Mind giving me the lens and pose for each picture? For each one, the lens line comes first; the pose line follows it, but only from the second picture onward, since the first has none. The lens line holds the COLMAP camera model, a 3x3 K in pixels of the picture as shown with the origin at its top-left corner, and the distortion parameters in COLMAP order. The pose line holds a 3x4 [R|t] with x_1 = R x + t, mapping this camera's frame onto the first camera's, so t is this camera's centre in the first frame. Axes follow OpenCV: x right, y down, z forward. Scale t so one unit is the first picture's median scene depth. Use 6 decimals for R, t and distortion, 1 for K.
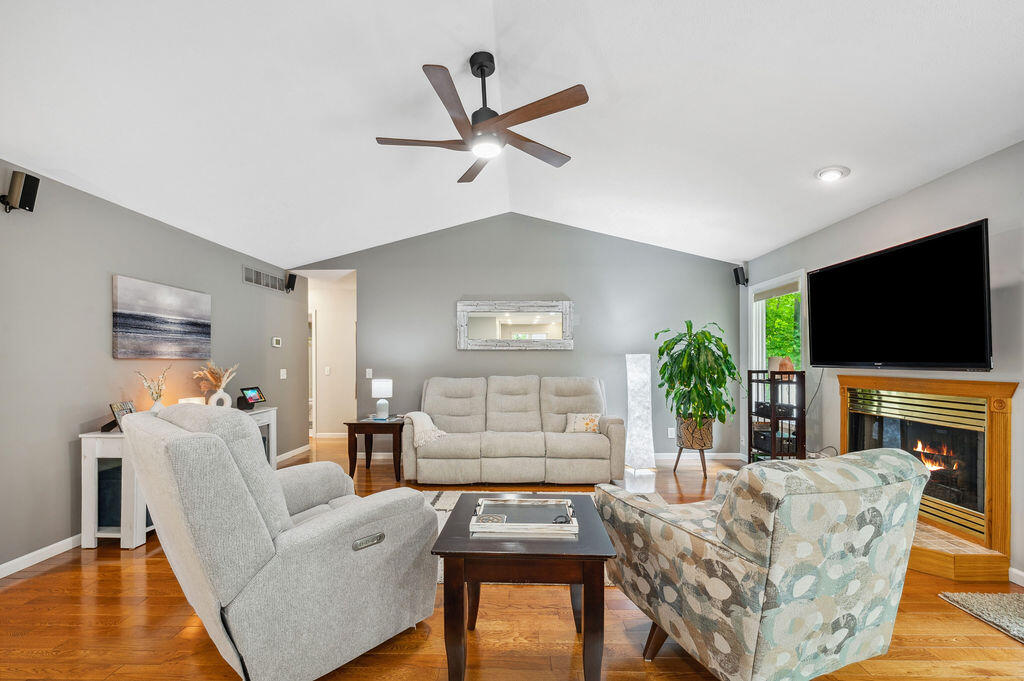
lens RADIAL K [[405.4, 0, 511.9], [0, 405.4, 341.7], [0, 0, 1]] dist [-0.000653, -0.000157]
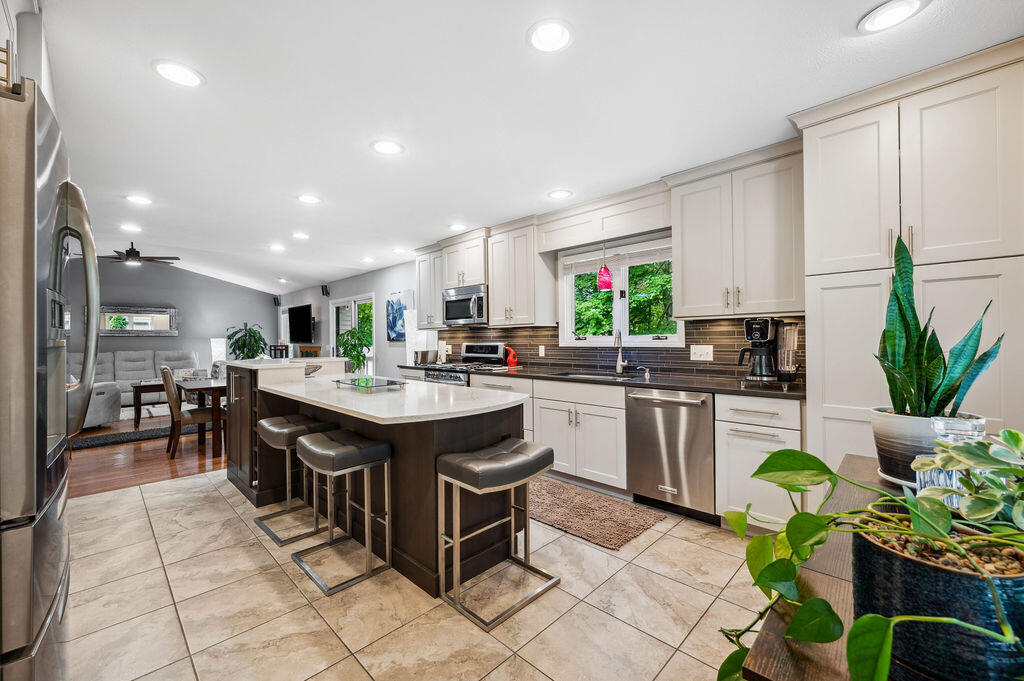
lens RADIAL K [[409.2, 0, 507.5], [0, 409.2, 337.7], [0, 0, 1]] dist [-0.000274, -0.000091]
pose [[0.683346, -0.002348, 0.730091, -0.245245], [-0.025180, 0.999324, 0.026782, -0.081520], [-0.729660, -0.036685, 0.682825, -1.849220]]
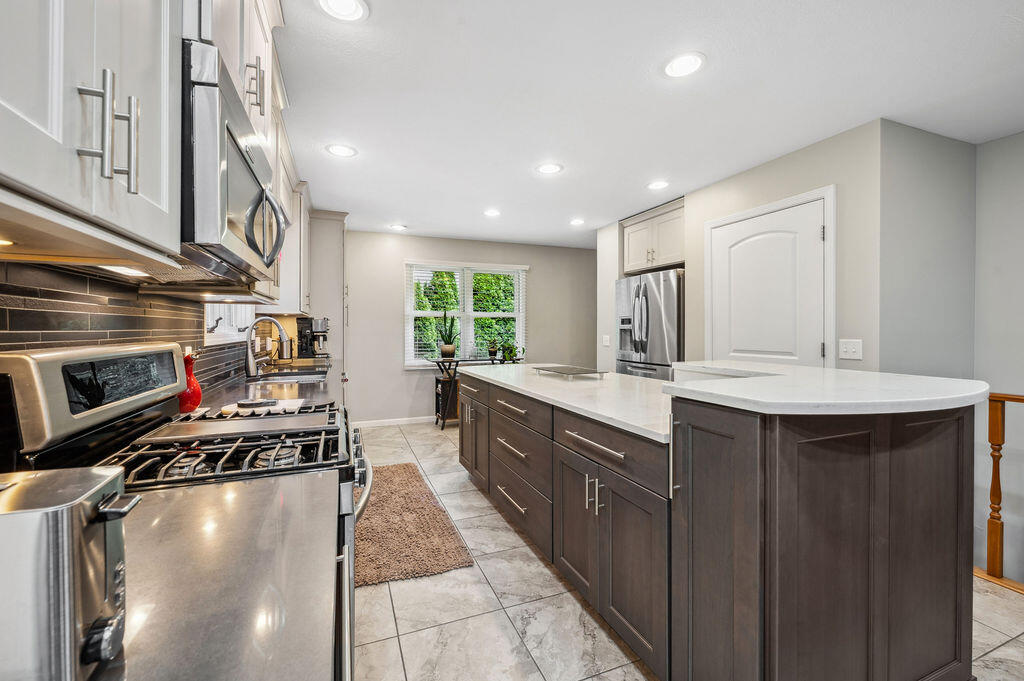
lens RADIAL K [[422.5, 0, 500.3], [0, 422.5, 330.8], [0, 0, 1]] dist [0.000253, 0.000019]
pose [[-0.924141, 0.007853, -0.381971, 0.548587], [0.023479, 0.999066, -0.036265, -0.019184], [0.381330, -0.042482, -0.923462, -0.467756]]
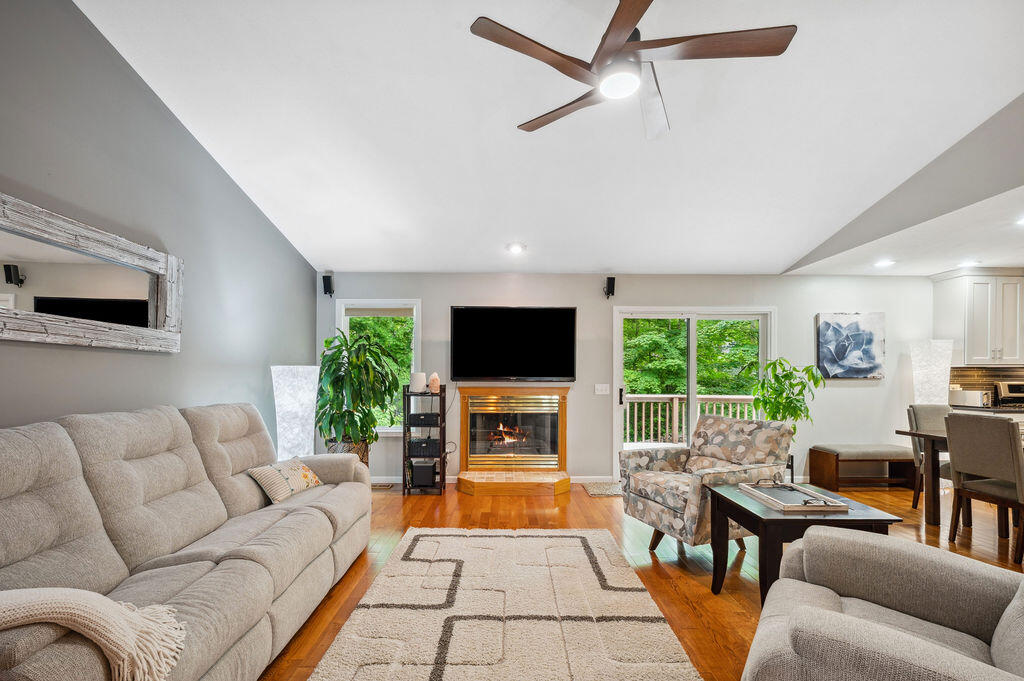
lens RADIAL K [[417.2, 0, 512.3], [0, 417.2, 372.9], [0, 0, 1]] dist [-0.000817, -0.000122]
pose [[-0.045785, 0.011417, 0.998886, -0.558943], [-0.049084, 0.998701, -0.013665, 0.044065], [-0.997745, -0.049655, -0.045166, 0.842817]]
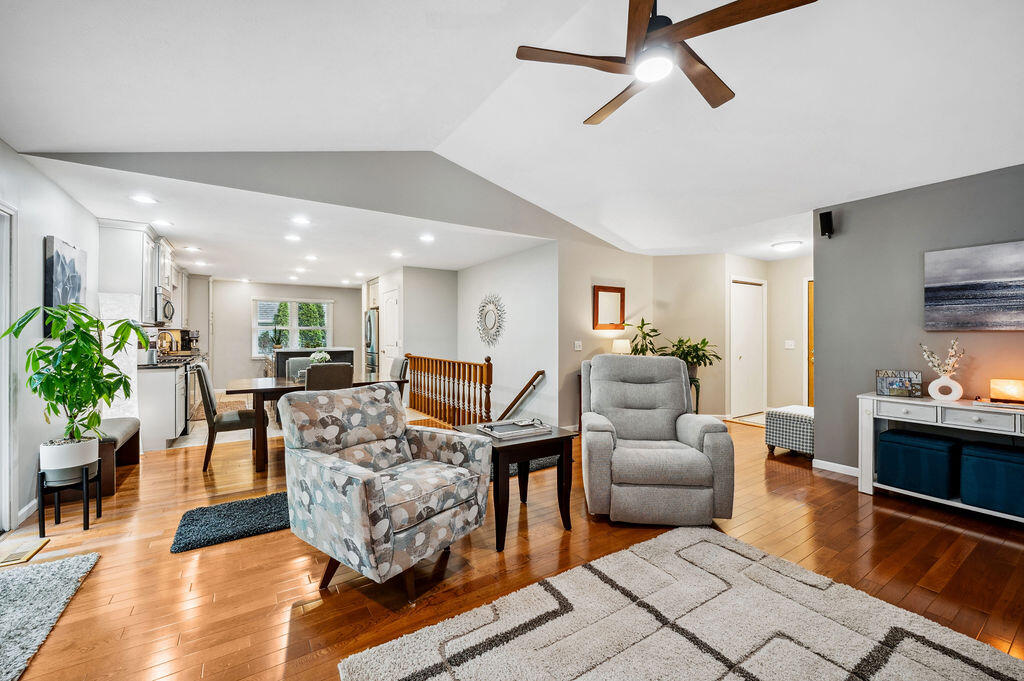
lens RADIAL K [[415.5, 0, 511.9], [0, 415.5, 336.3], [0, 0, 1]] dist [0.000105, -0.000076]
pose [[-0.821005, 0.003511, -0.570910, 0.438734], [0.029256, 0.998926, -0.035930, 0.051083], [0.570171, -0.046201, -0.820226, 1.041900]]
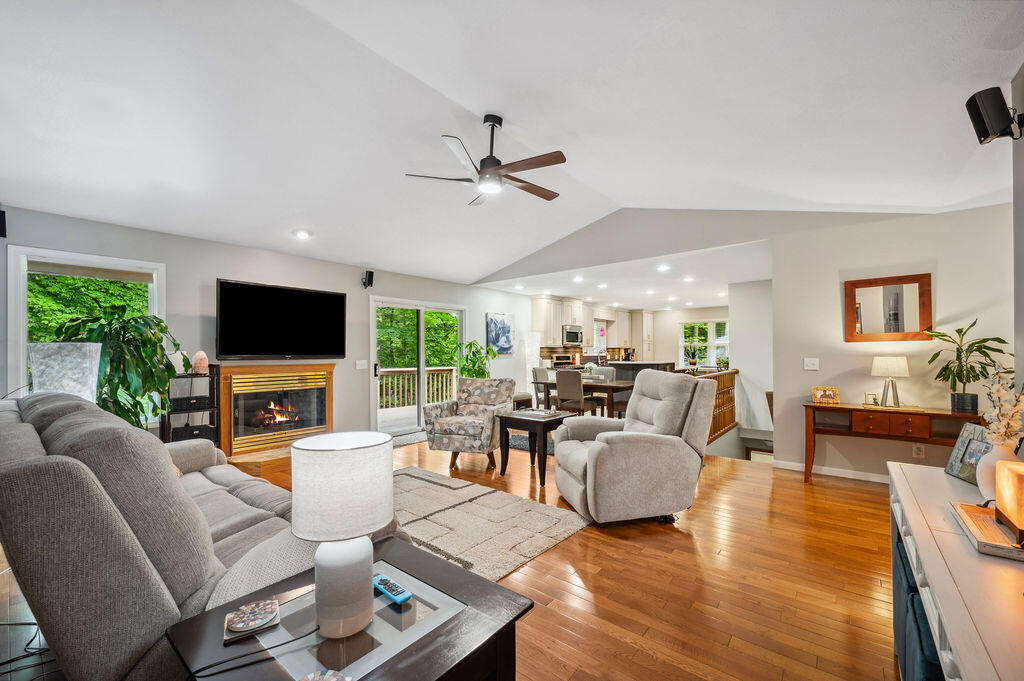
lens RADIAL K [[412.4, 0, 510.0], [0, 412.4, 348.6], [0, 0, 1]] dist [-0.000706, -0.000039]
pose [[-0.790805, 0.014652, 0.611893, -0.635924], [-0.019401, 0.998611, -0.048987, 0.068998], [-0.611761, -0.050611, -0.789422, 1.382128]]
